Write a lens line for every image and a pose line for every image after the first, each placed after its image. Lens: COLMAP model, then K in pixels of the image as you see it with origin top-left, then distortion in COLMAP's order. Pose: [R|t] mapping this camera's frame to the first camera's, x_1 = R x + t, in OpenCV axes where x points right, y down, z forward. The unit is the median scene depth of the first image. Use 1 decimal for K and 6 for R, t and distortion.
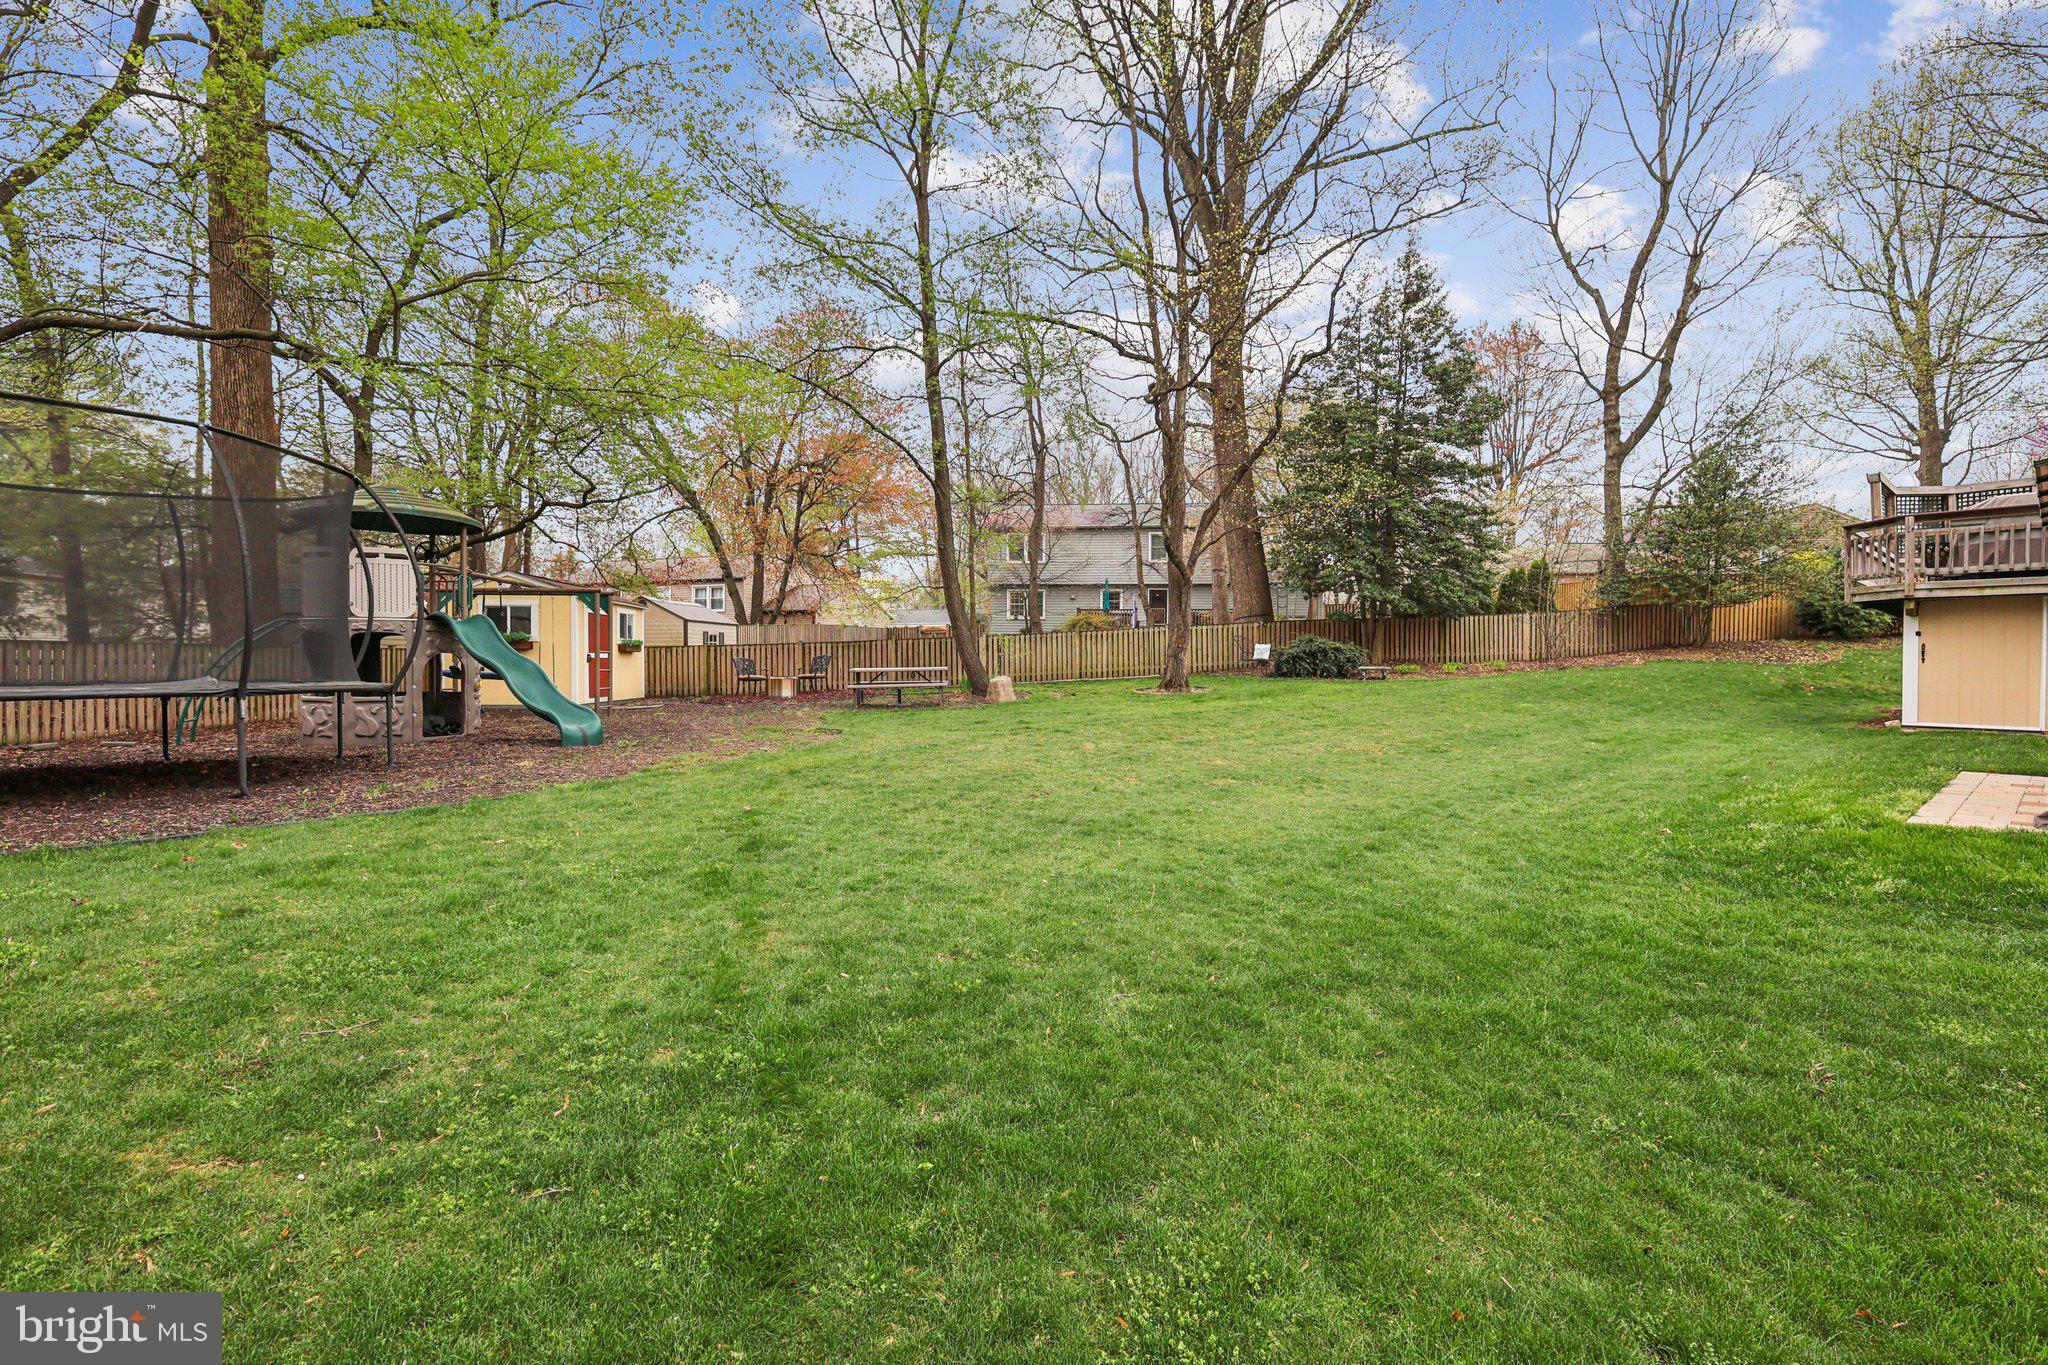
lens RADIAL K [[890.5, 0, 1012.4], [0, 890.5, 673.9], [0, 0, 1]] dist [0.001543, 0.000159]
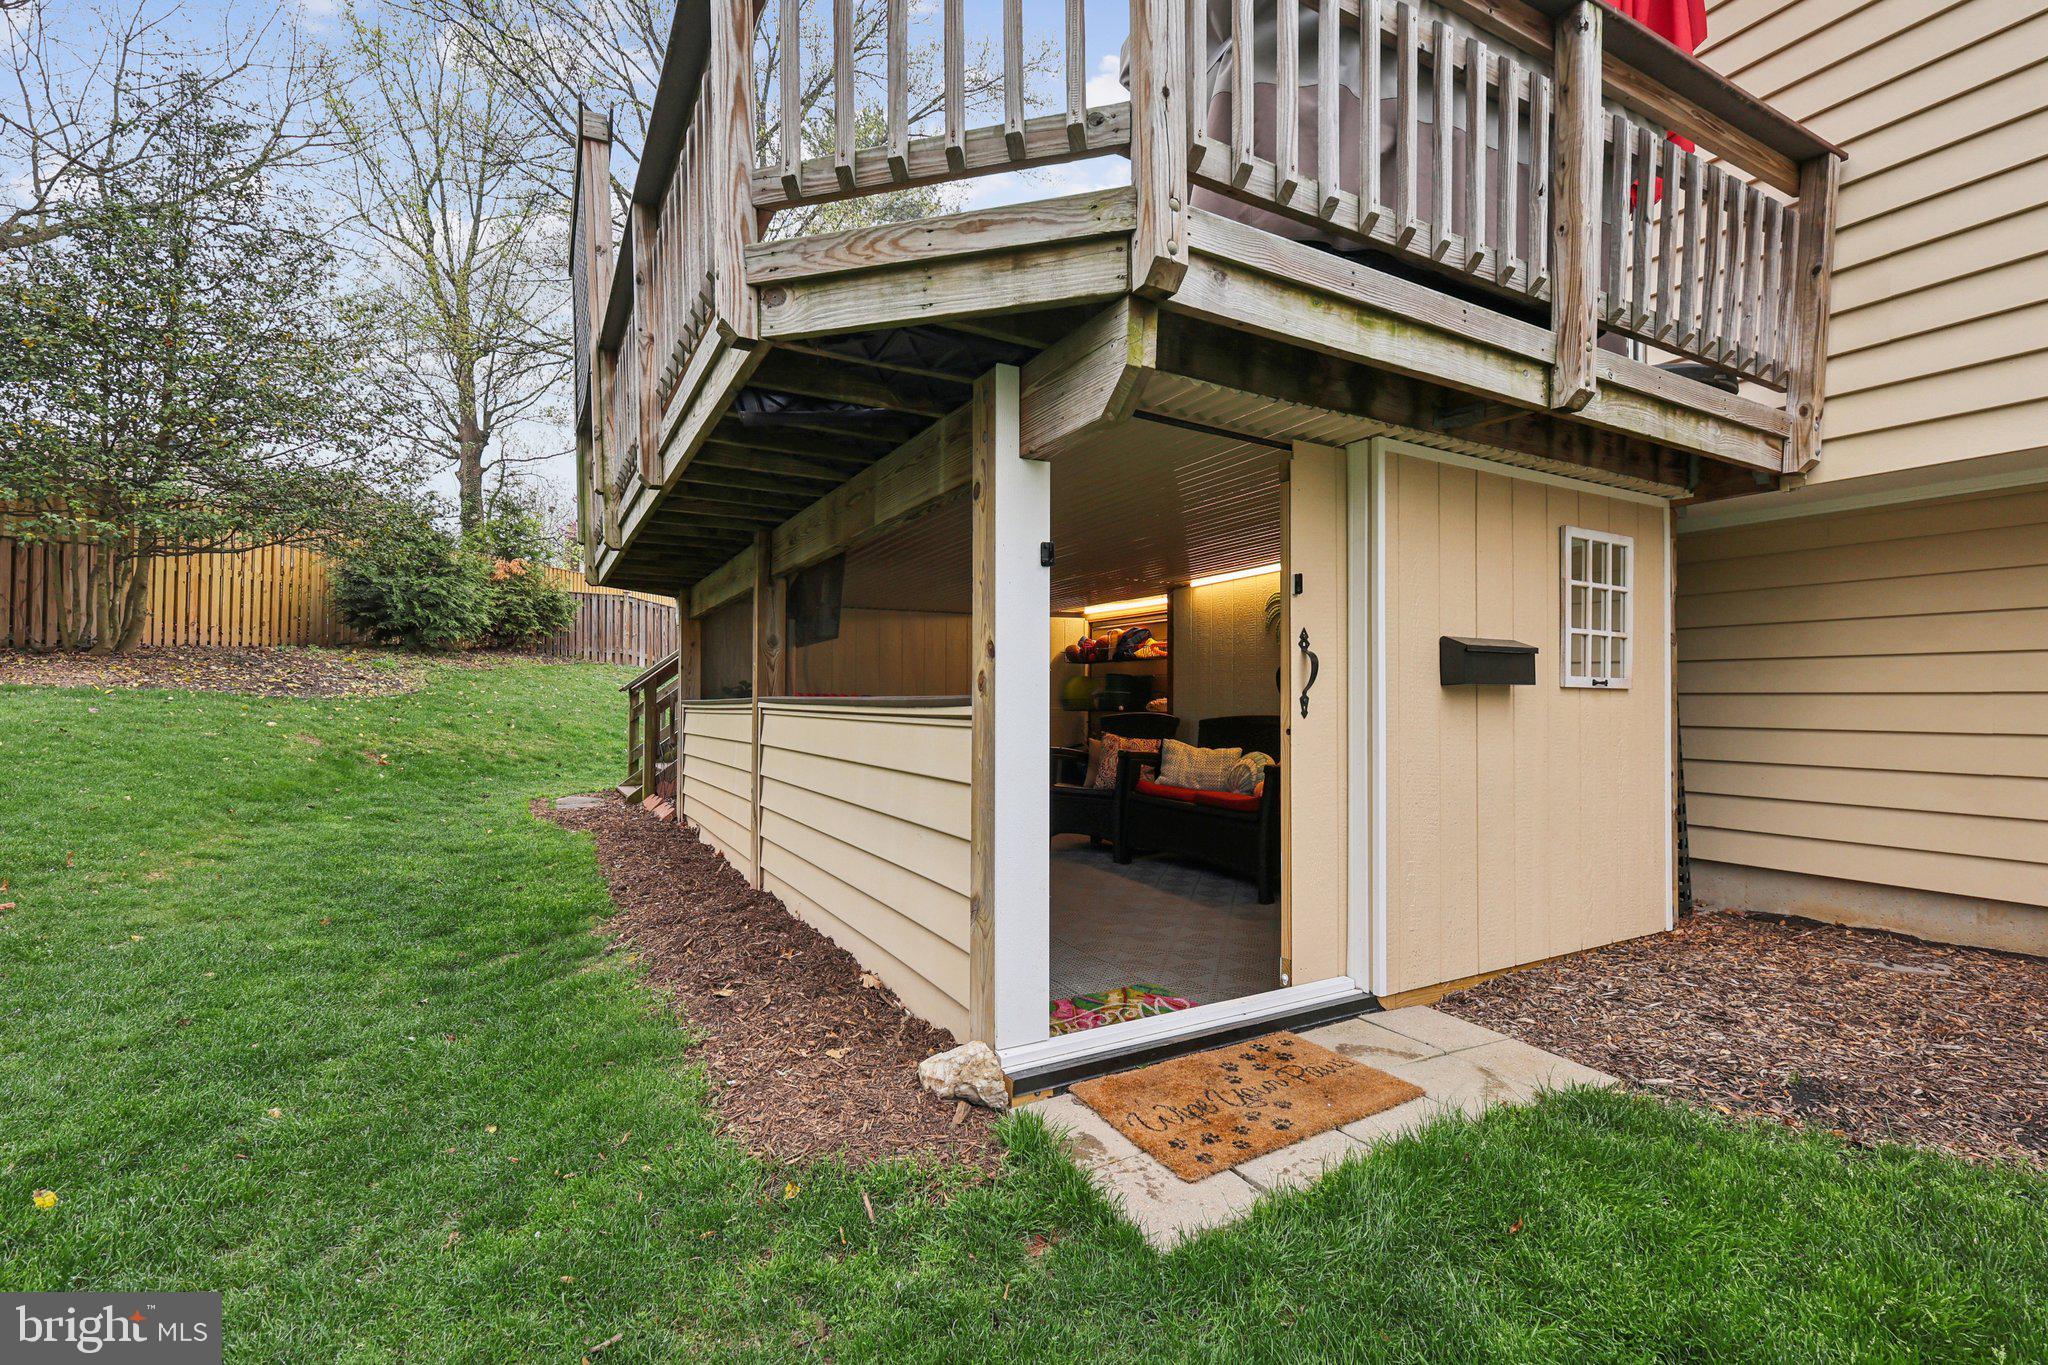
lens RADIAL K [[890.5, 0, 1019.5], [0, 890.5, 687.5], [0, 0, 1]] dist [0.001543, 0.000159]
pose [[0.182994, 0.006828, 0.983090, 0.268211], [0.007651, 0.999936, -0.008369, -0.005201], [-0.983084, 0.009053, 0.182930, 0.312715]]
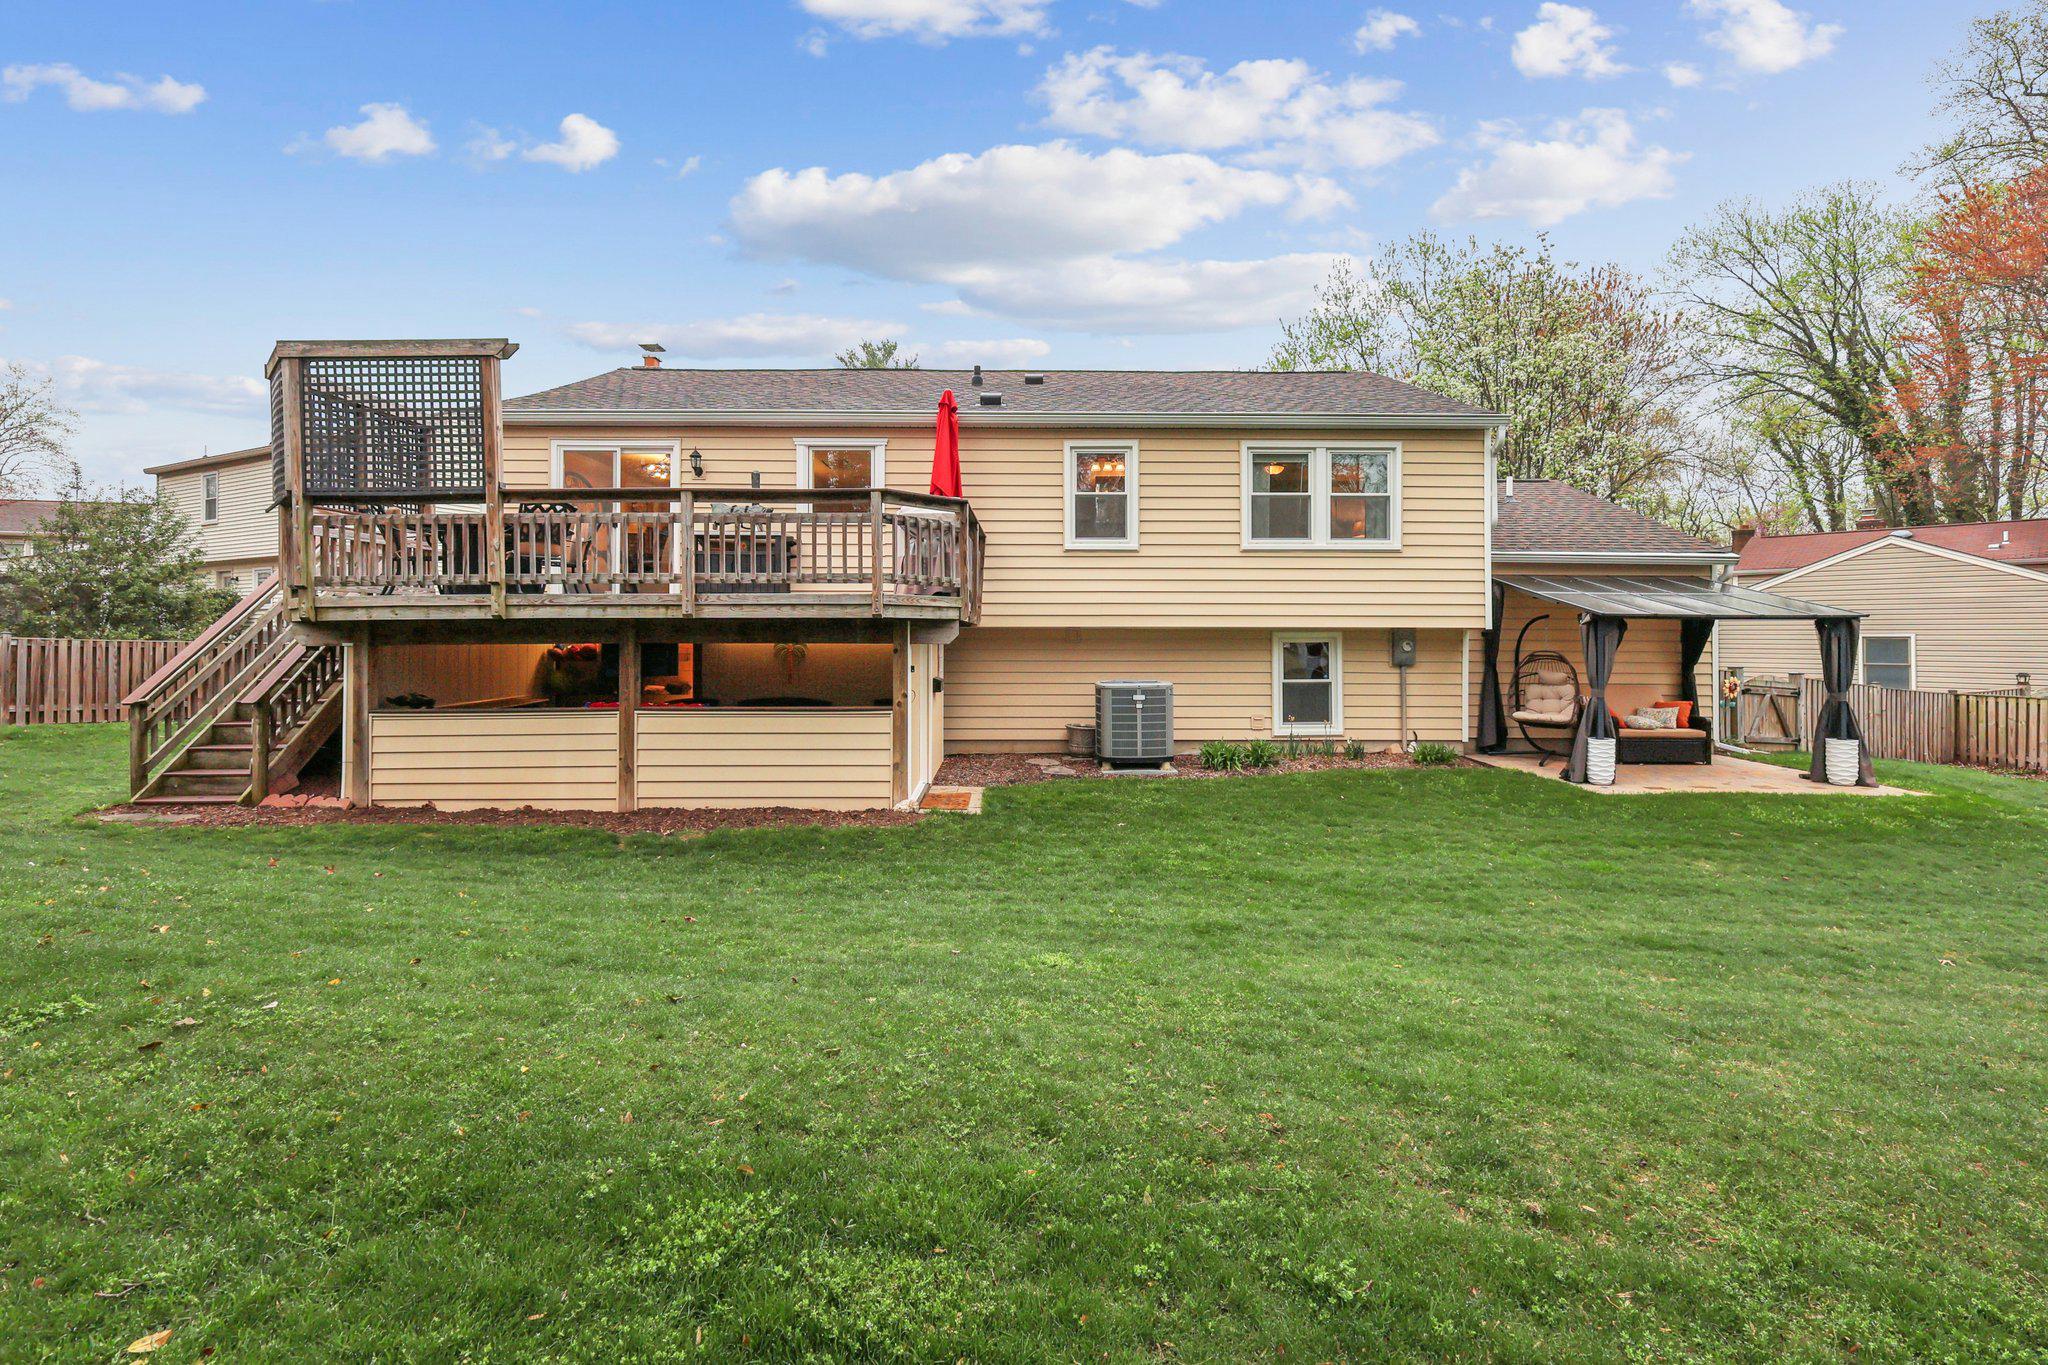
lens RADIAL K [[890.5, 0, 1033.6], [0, 890.5, 632.1], [0, 0, 1]] dist [0.001543, 0.000159]
pose [[-0.776243, -0.006385, 0.630401, 0.164193], [-0.000205, 0.999951, 0.009877, -0.025940], [-0.630434, 0.007538, -0.776207, 0.473710]]
